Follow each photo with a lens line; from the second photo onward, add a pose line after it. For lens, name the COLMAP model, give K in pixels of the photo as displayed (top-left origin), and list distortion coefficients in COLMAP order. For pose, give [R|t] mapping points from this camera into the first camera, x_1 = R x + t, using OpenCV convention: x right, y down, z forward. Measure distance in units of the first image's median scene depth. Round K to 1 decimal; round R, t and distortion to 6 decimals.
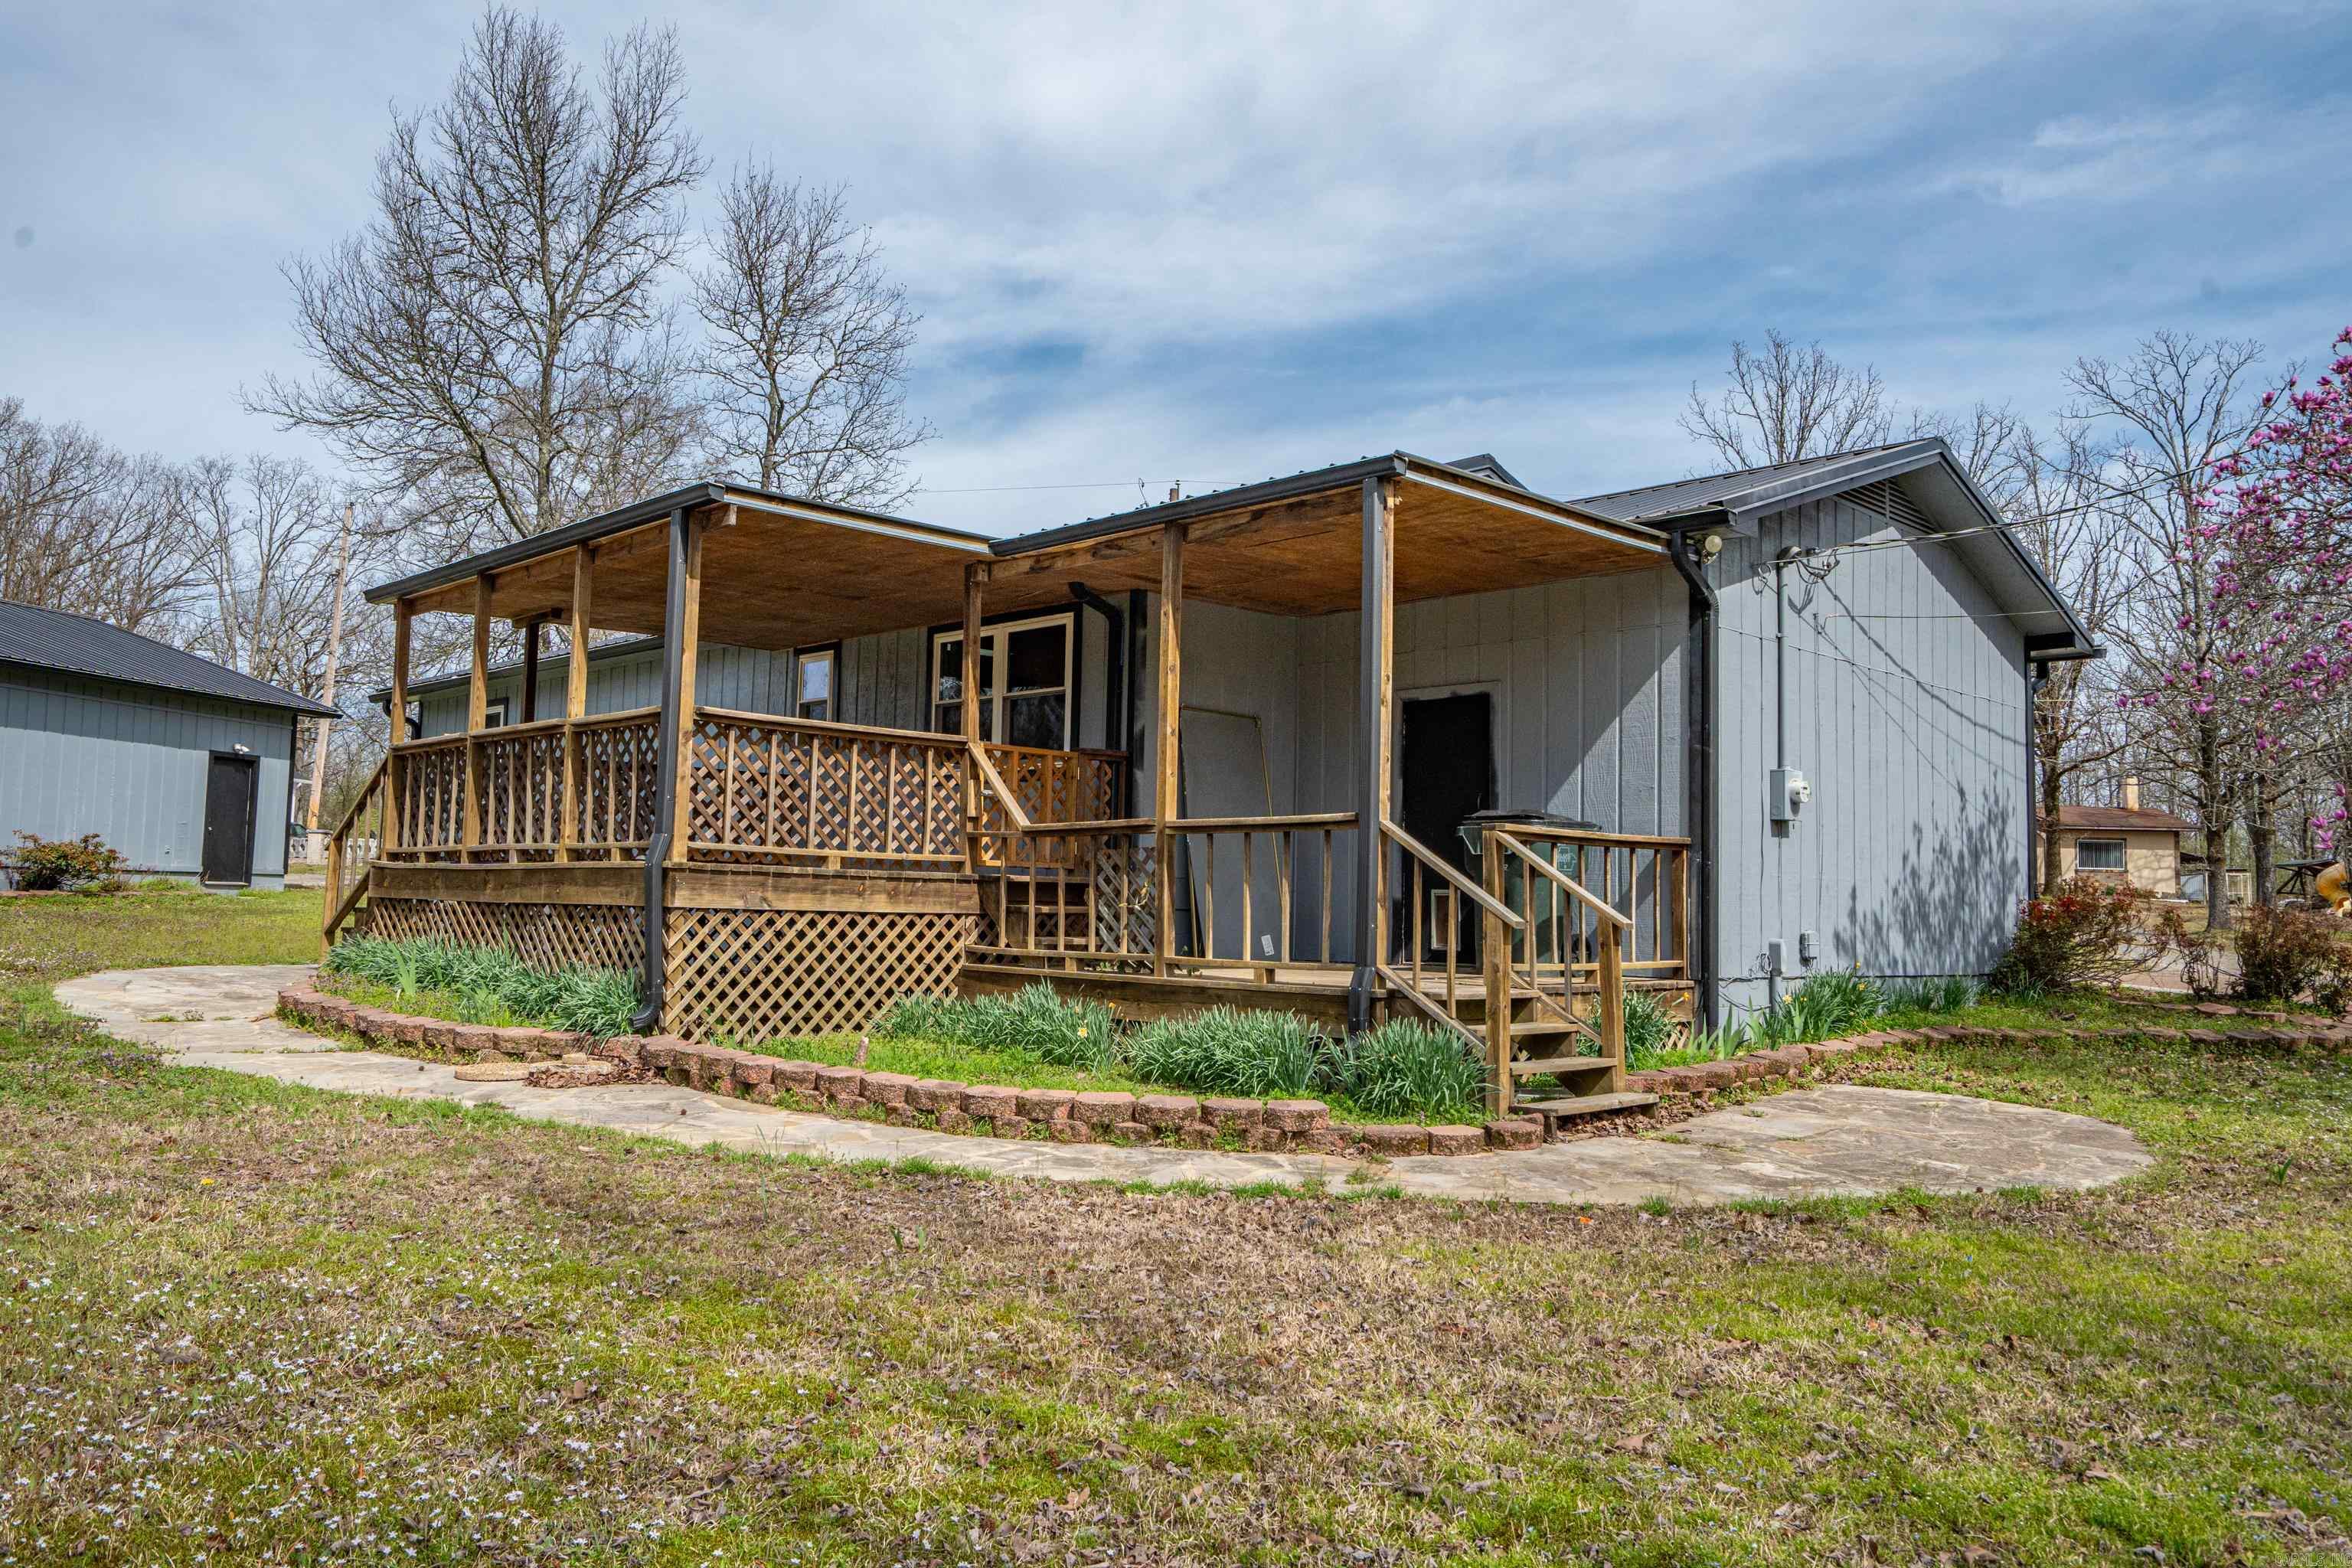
lens RADIAL K [[1736.4, 0, 1176.9], [0, 1736.4, 776.4], [0, 0, 1]] dist [0.019193, 0.005100]
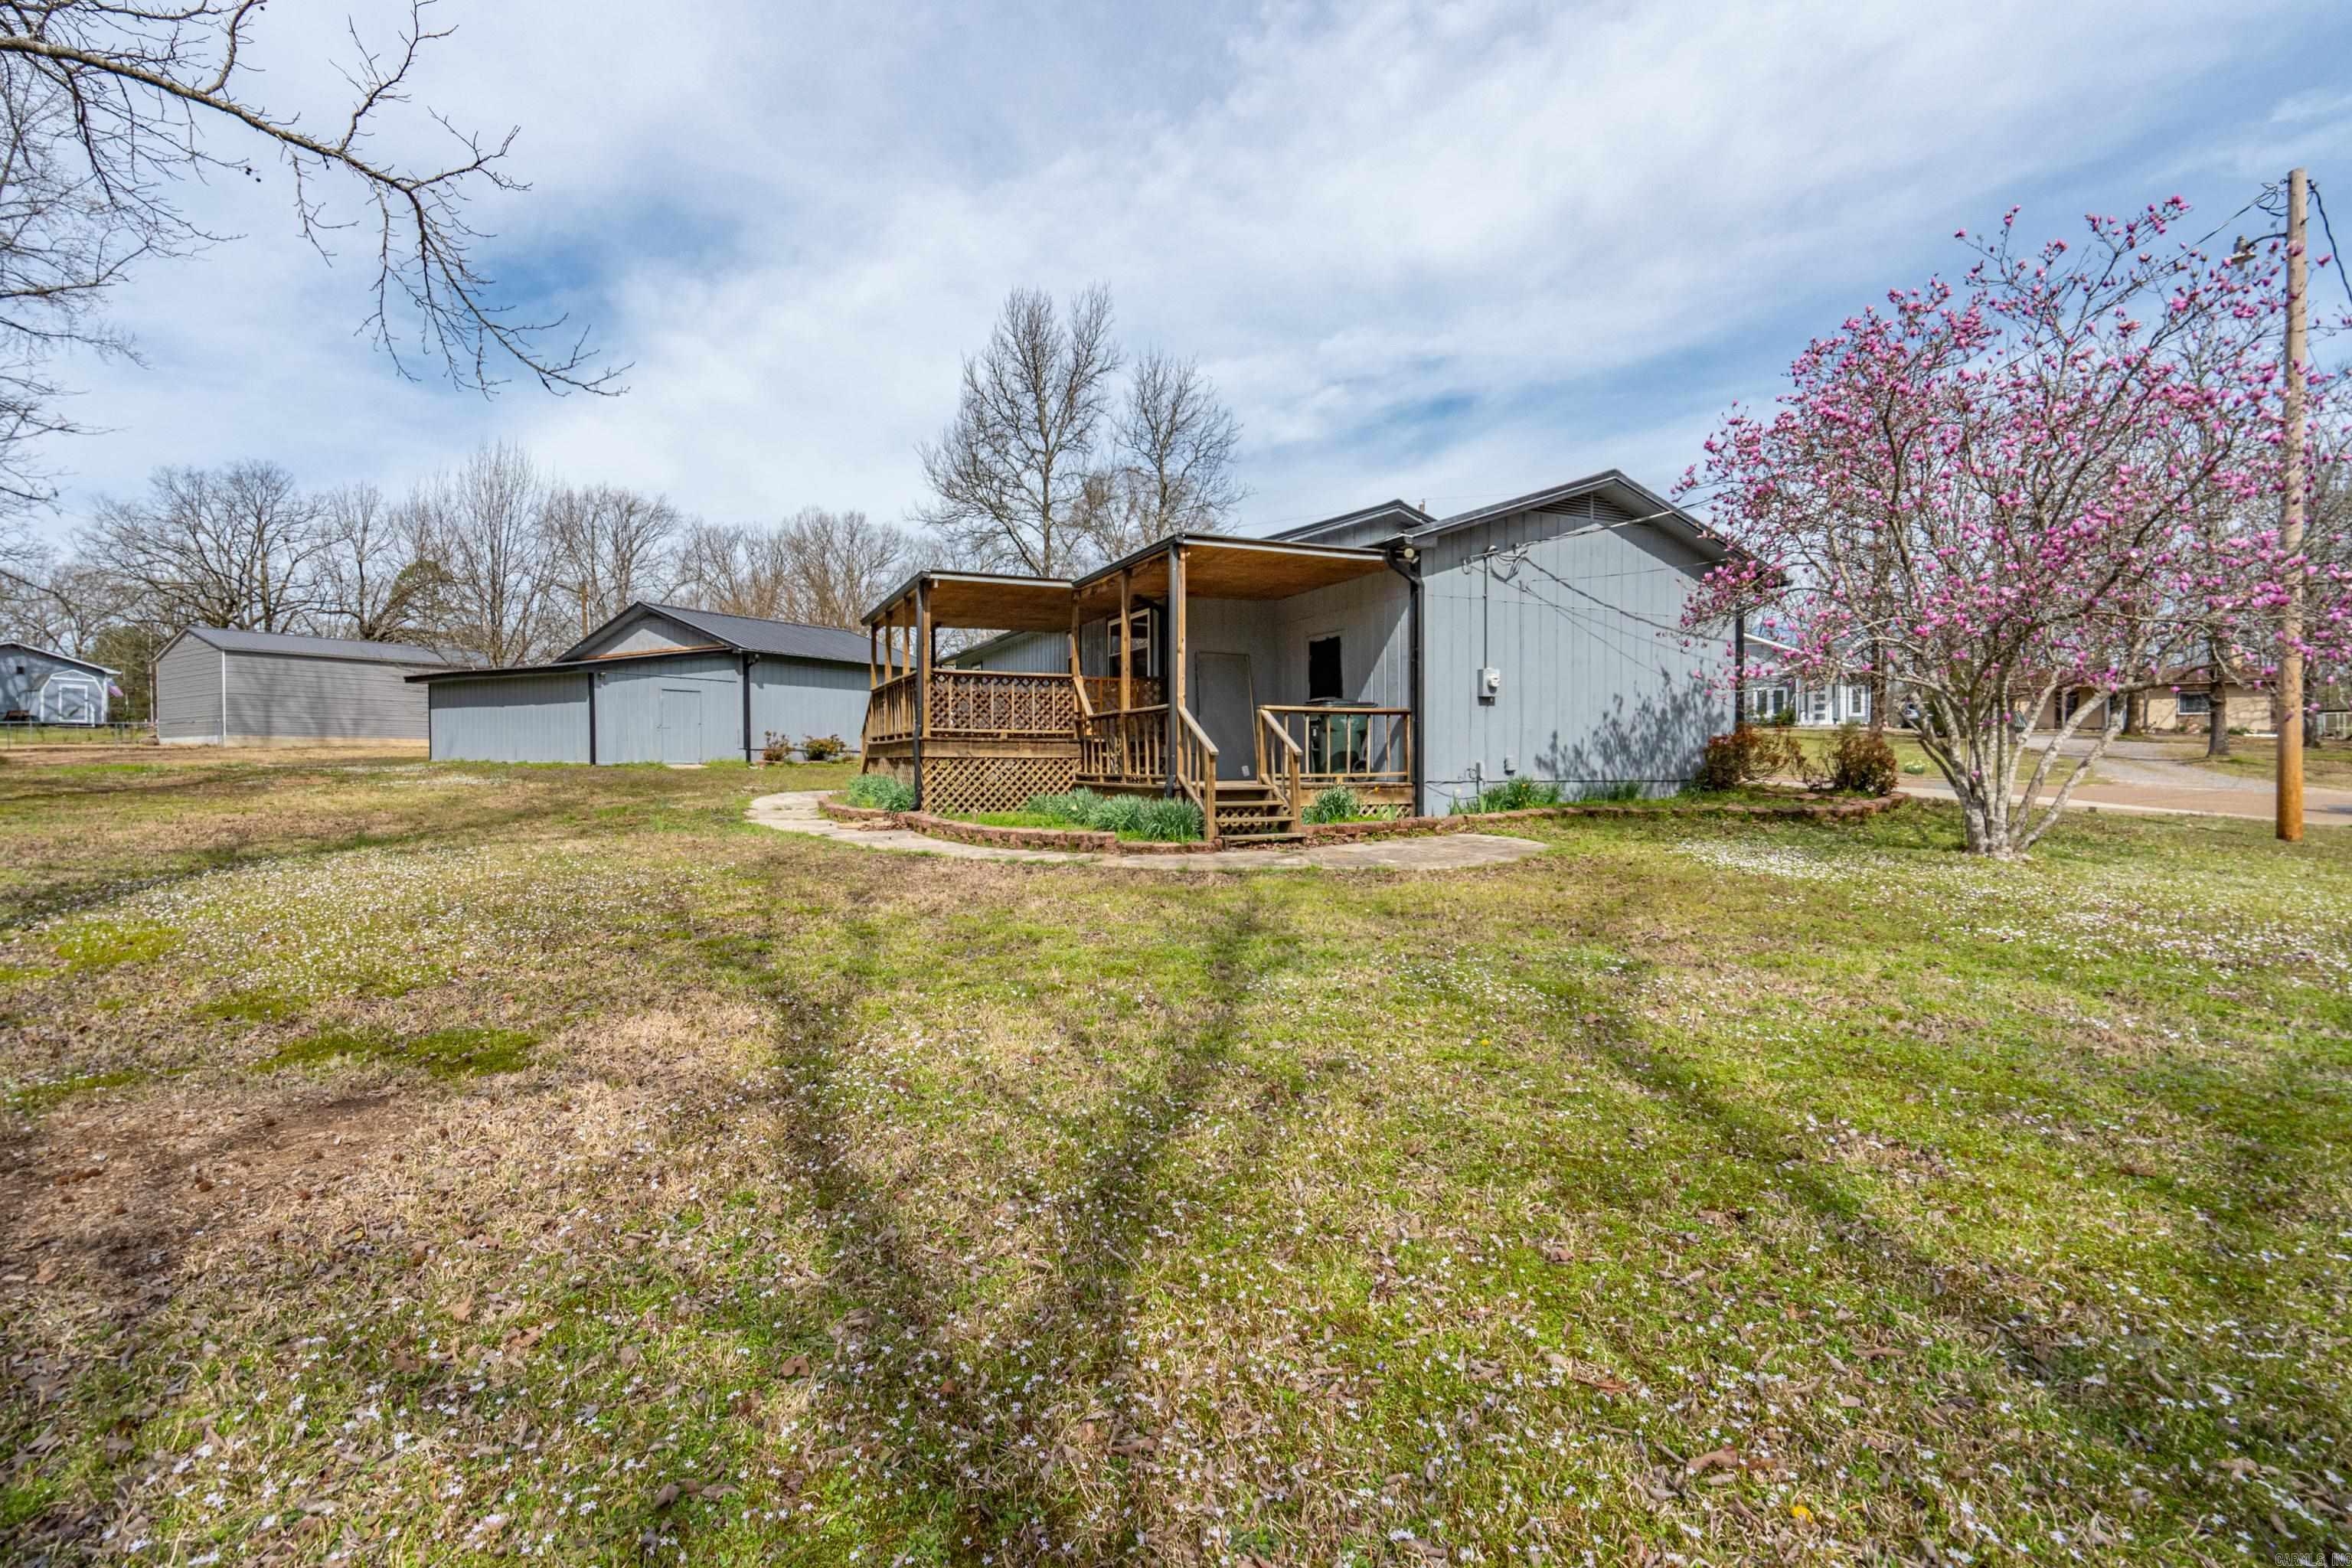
lens RADIAL K [[1080.4, 0, 1175.0], [0, 1080.4, 788.1], [0, 0, 1]] dist [-0.004795, 0.003050]
pose [[0.937750, -0.014900, -0.346992, 0.362208], [0.047914, 0.995077, 0.086757, 0.005249], [0.343991, -0.097982, 0.933847, -0.163763]]
